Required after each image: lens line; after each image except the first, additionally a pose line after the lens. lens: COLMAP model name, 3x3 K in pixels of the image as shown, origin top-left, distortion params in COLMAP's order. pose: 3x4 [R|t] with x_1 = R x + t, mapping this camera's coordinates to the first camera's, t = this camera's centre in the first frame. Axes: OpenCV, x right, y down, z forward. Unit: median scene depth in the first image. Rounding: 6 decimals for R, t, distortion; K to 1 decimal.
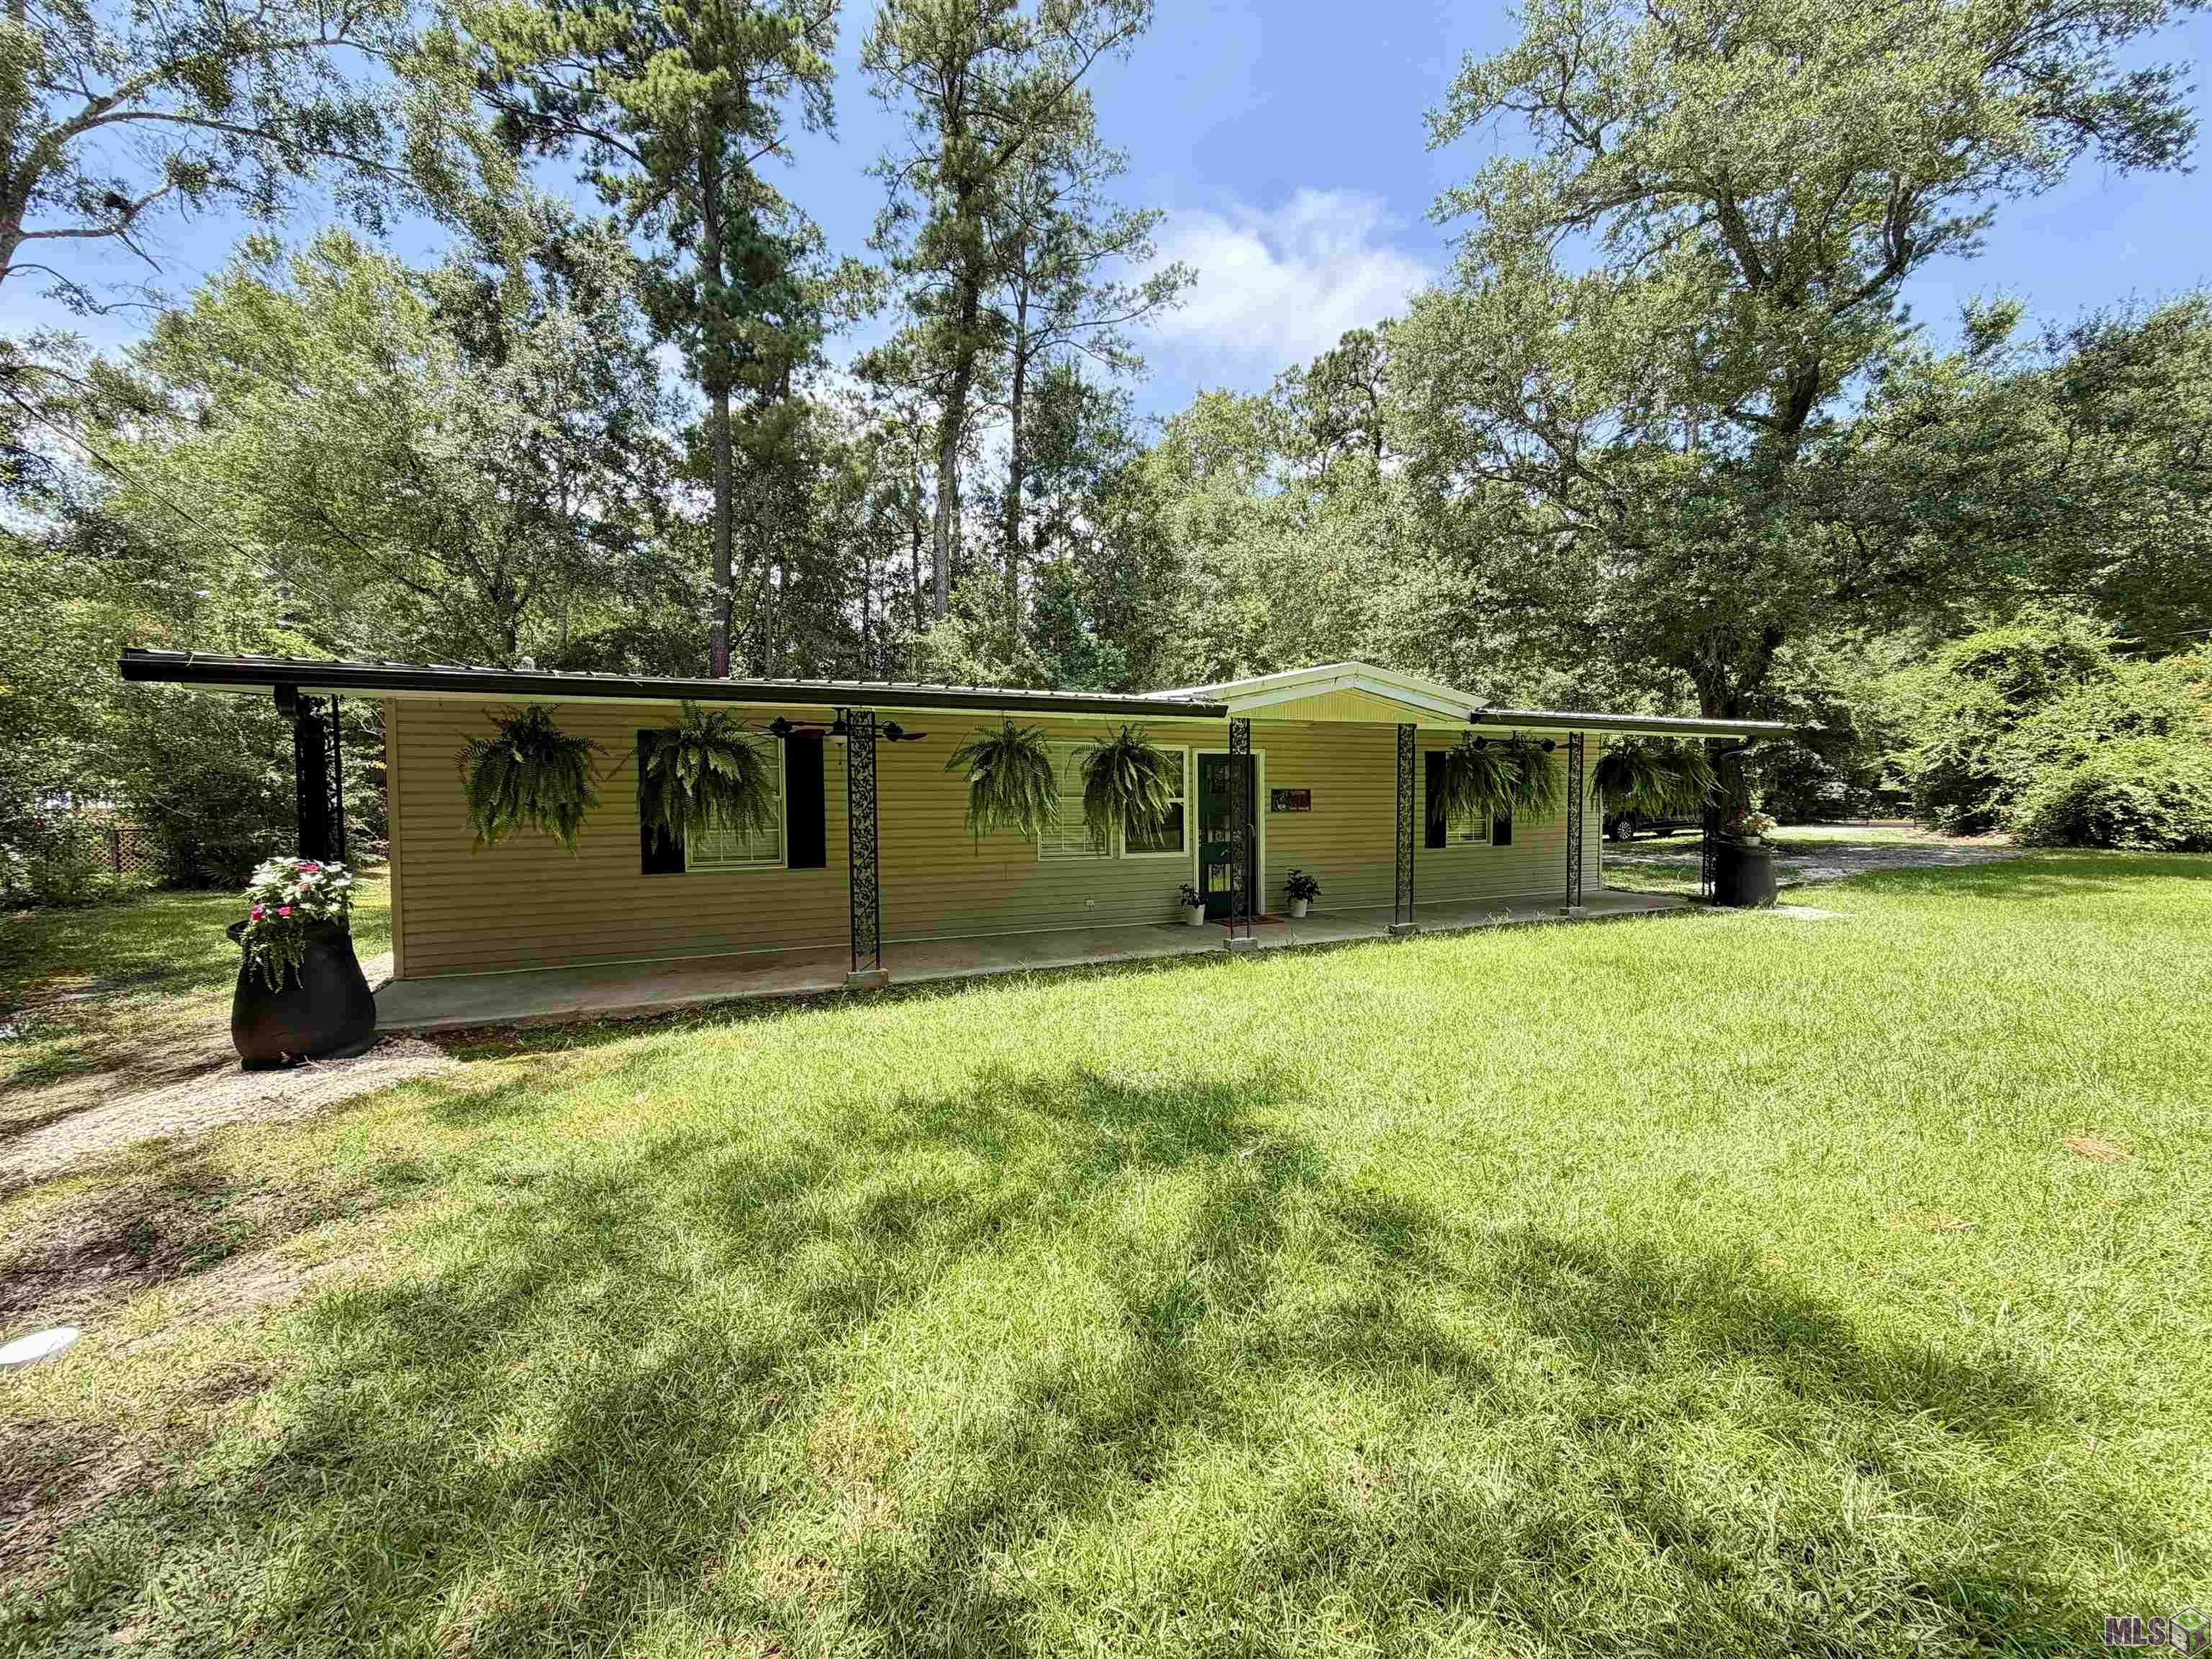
lens RADIAL K [[894.0, 0, 1103.1], [0, 894.0, 827.4], [0, 0, 1]] dist [0.002308, 0.000474]
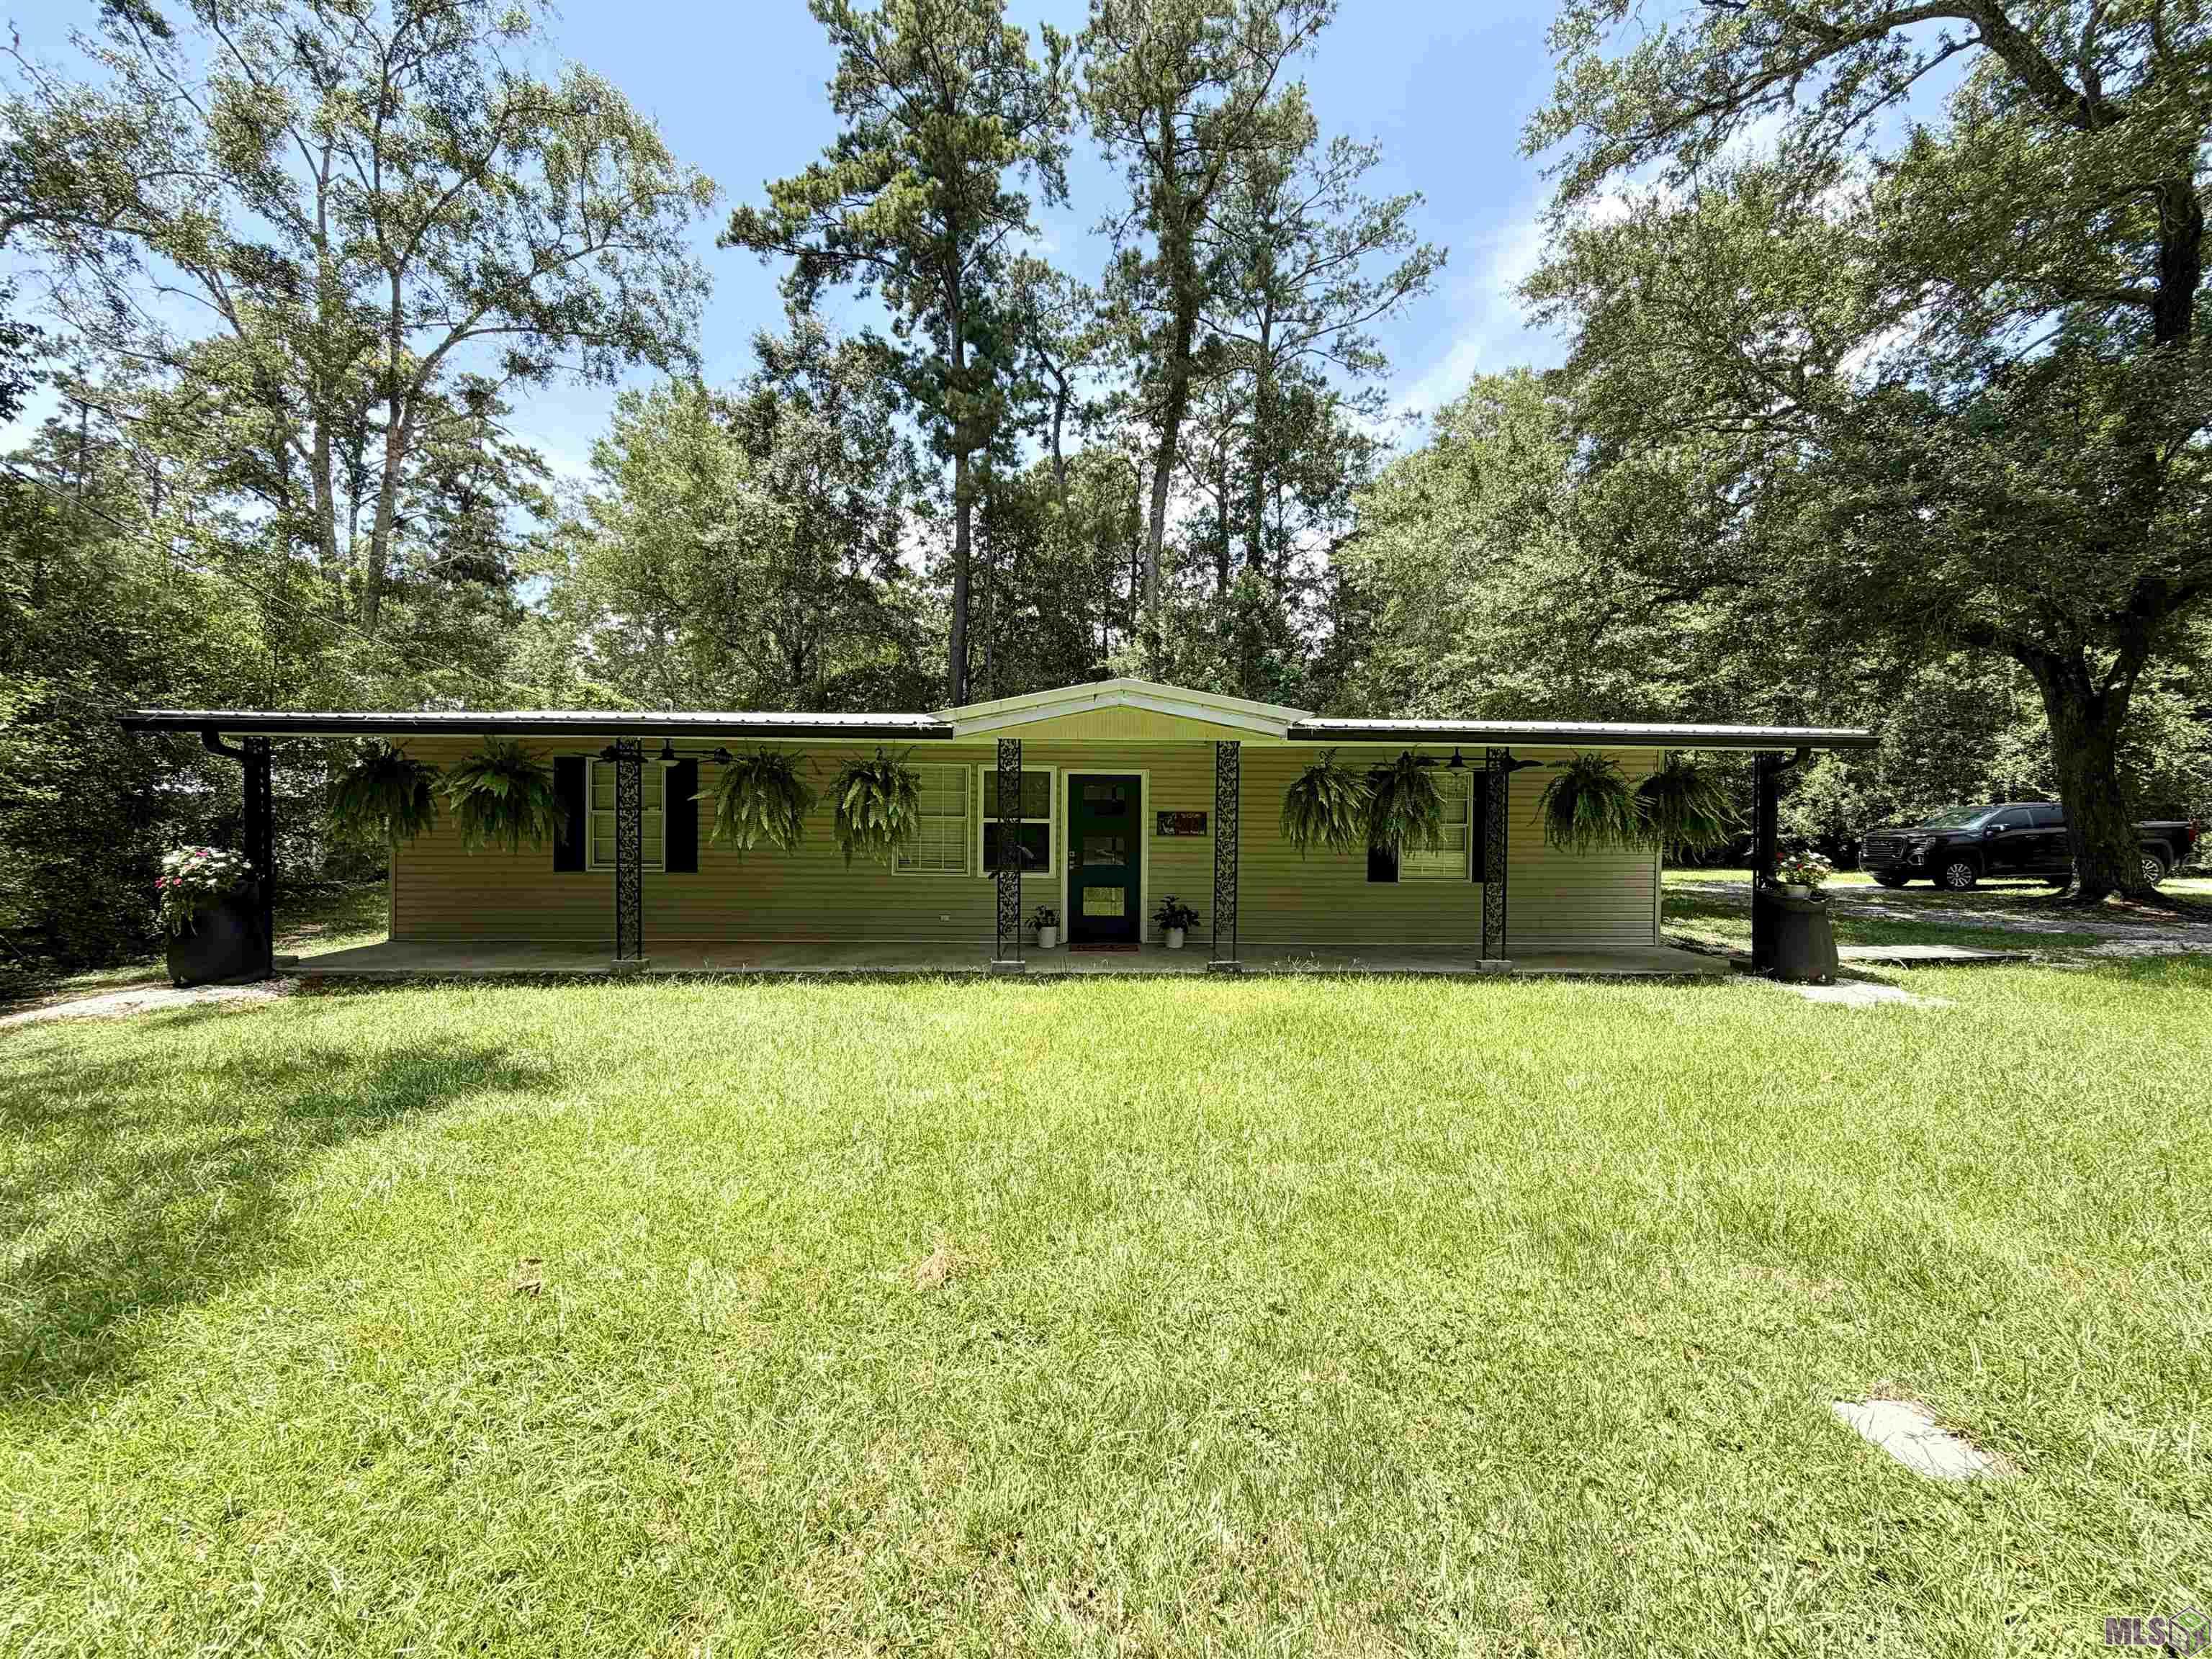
lens RADIAL K [[894.0, 0, 1102.5], [0, 894.0, 829.5], [0, 0, 1]] dist [0.002308, 0.000474]
pose [[0.922130, 0.022116, -0.386246, 0.212351], [-0.029380, 0.999485, -0.012913, -0.003949], [0.385762, 0.023256, 0.922305, 0.039964]]
